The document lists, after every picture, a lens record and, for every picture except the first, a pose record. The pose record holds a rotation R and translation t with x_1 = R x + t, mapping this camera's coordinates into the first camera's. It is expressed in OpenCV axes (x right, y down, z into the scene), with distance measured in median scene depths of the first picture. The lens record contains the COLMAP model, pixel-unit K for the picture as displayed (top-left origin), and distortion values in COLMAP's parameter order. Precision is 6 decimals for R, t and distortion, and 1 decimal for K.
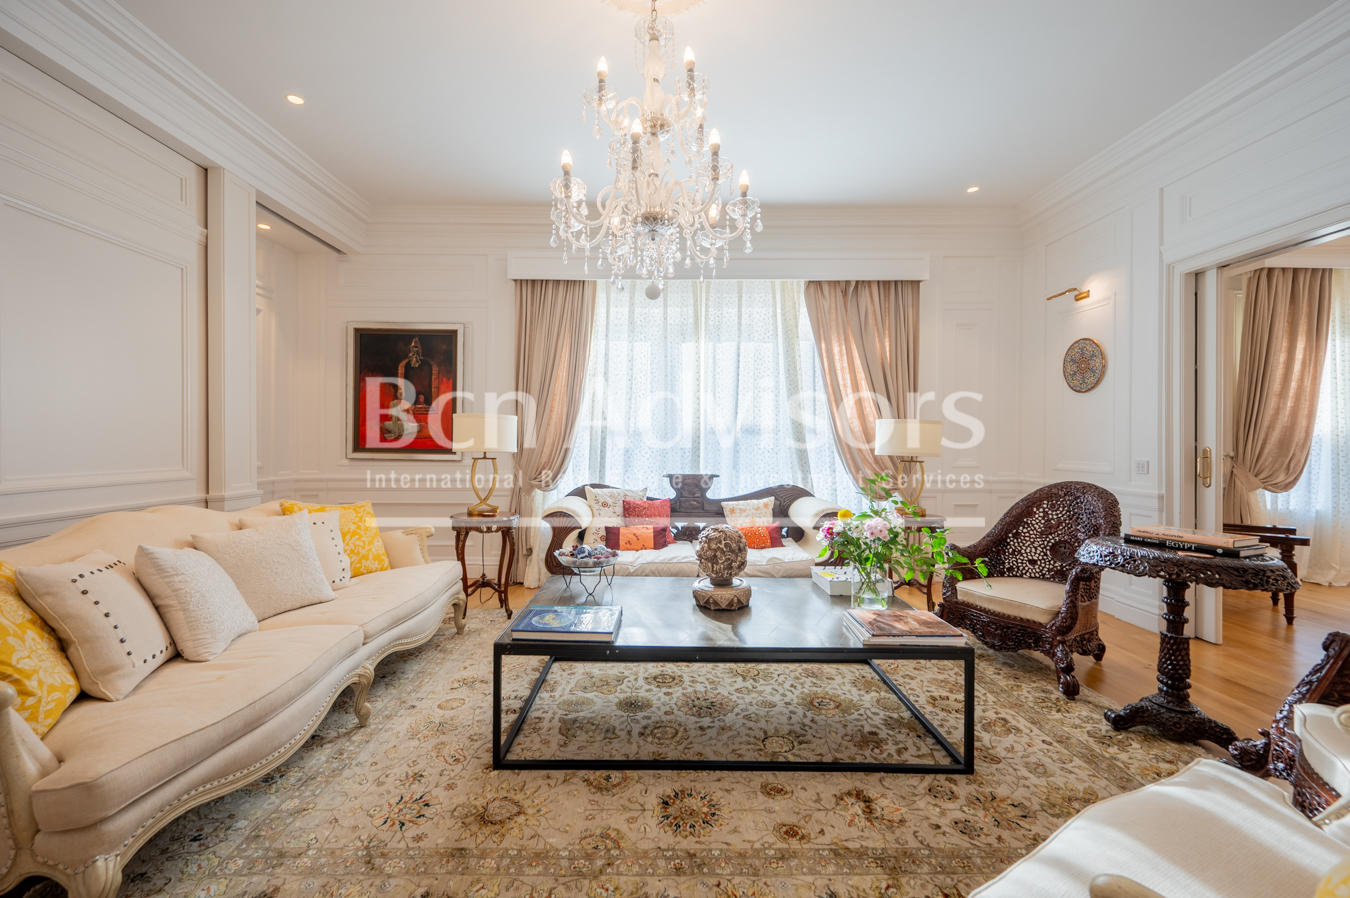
lens RADIAL K [[546.3, 0, 653.3], [0, 546.3, 446.8], [0, 0, 1]] dist [0.001020, -0.000262]
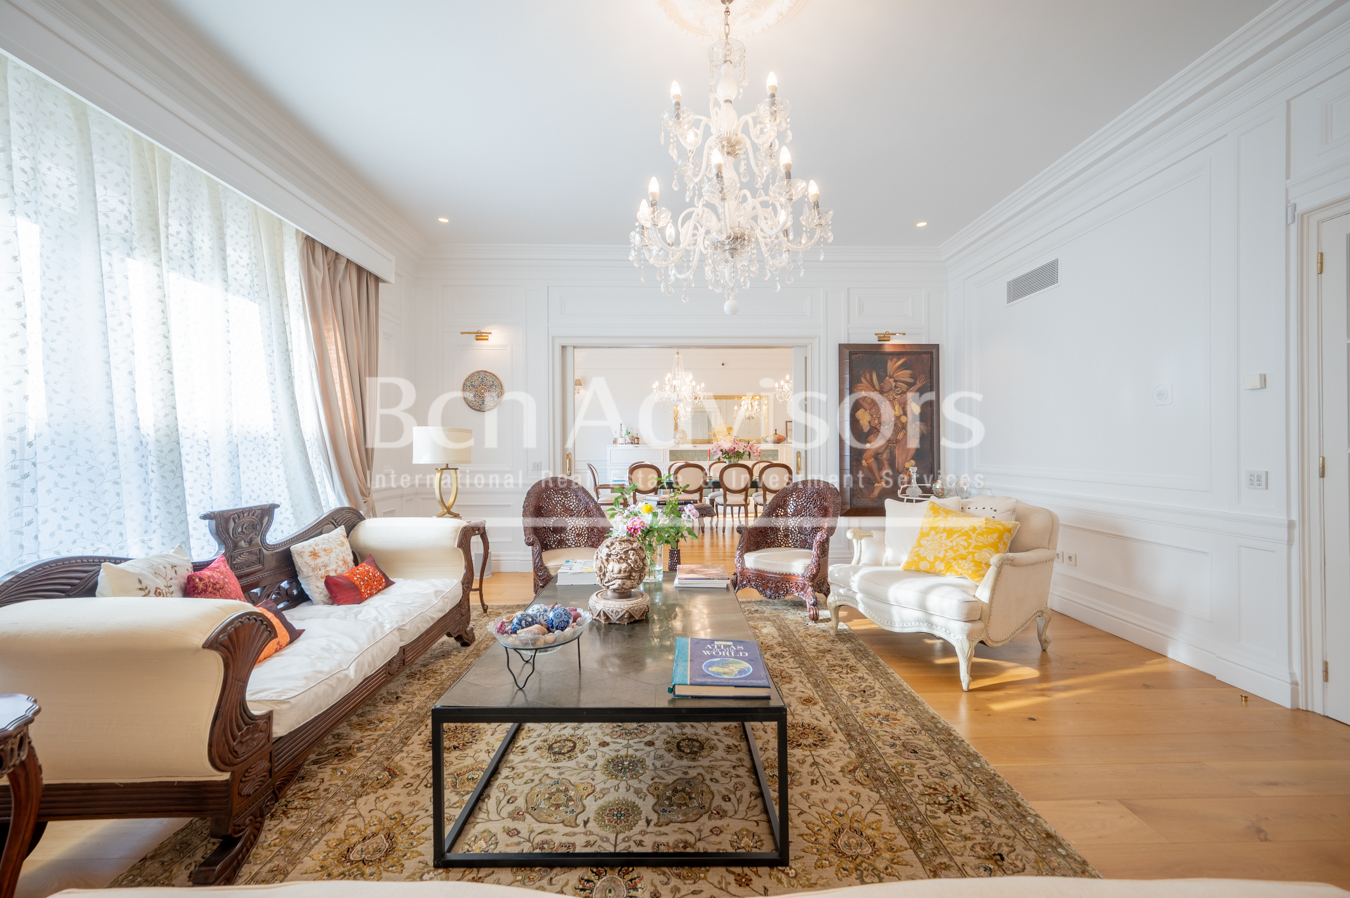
lens RADIAL K [[546.3, 0, 672.3], [0, 546.3, 447.1], [0, 0, 1]] dist [0.001020, -0.000262]
pose [[-0.030212, -0.002364, 0.999541, -0.533162], [0.006399, 0.999976, 0.002558, -0.013094], [-0.999523, 0.006474, -0.030196, 0.578717]]
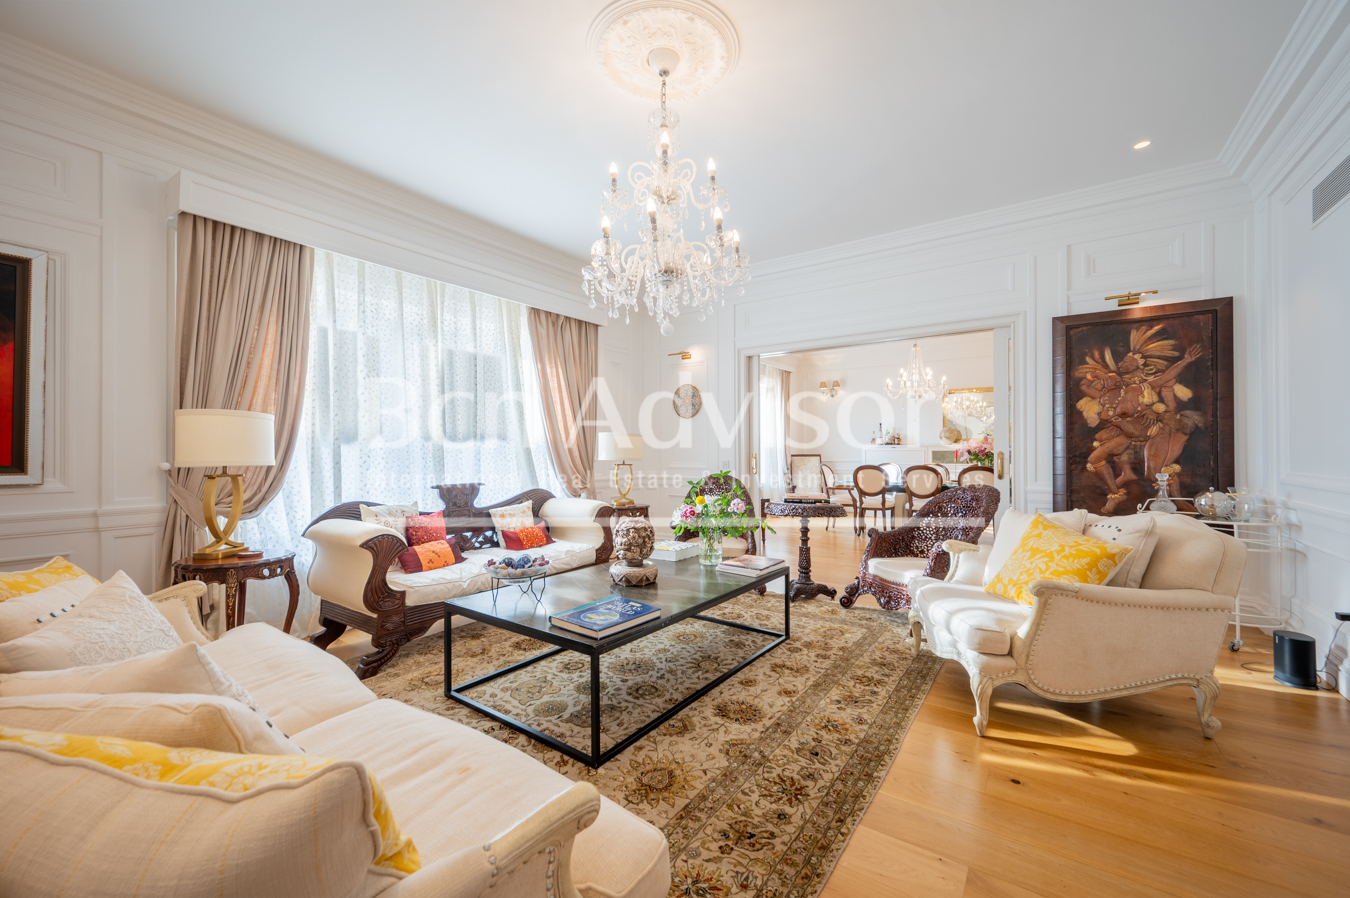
lens RADIAL K [[546.3, 0, 667.1], [0, 546.3, 444.4], [0, 0, 1]] dist [0.001020, -0.000262]
pose [[0.579590, 0.003013, 0.814902, -0.521031], [0.008948, 0.999909, -0.010061, -0.007277], [-0.814859, 0.013123, 0.579511, 0.137047]]
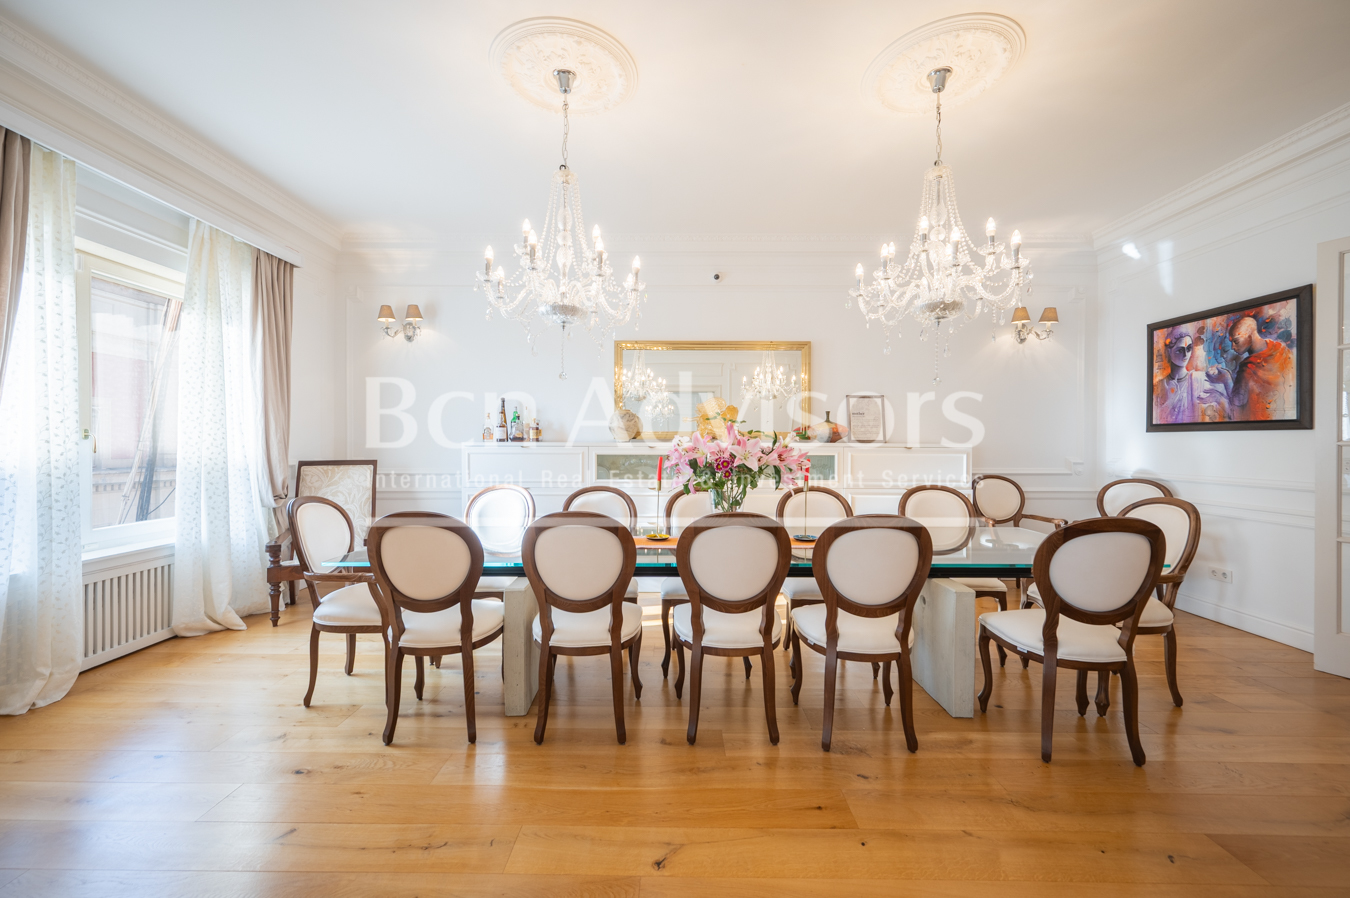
lens RADIAL K [[546.3, 0, 676.2], [0, 546.3, 443.0], [0, 0, 1]] dist [0.001020, -0.000262]
pose [[0.007952, -0.003535, 0.999962, 0.754700], [0.003852, 0.999986, 0.003504, -0.019993], [-0.999961, 0.003824, 0.007965, 0.370448]]
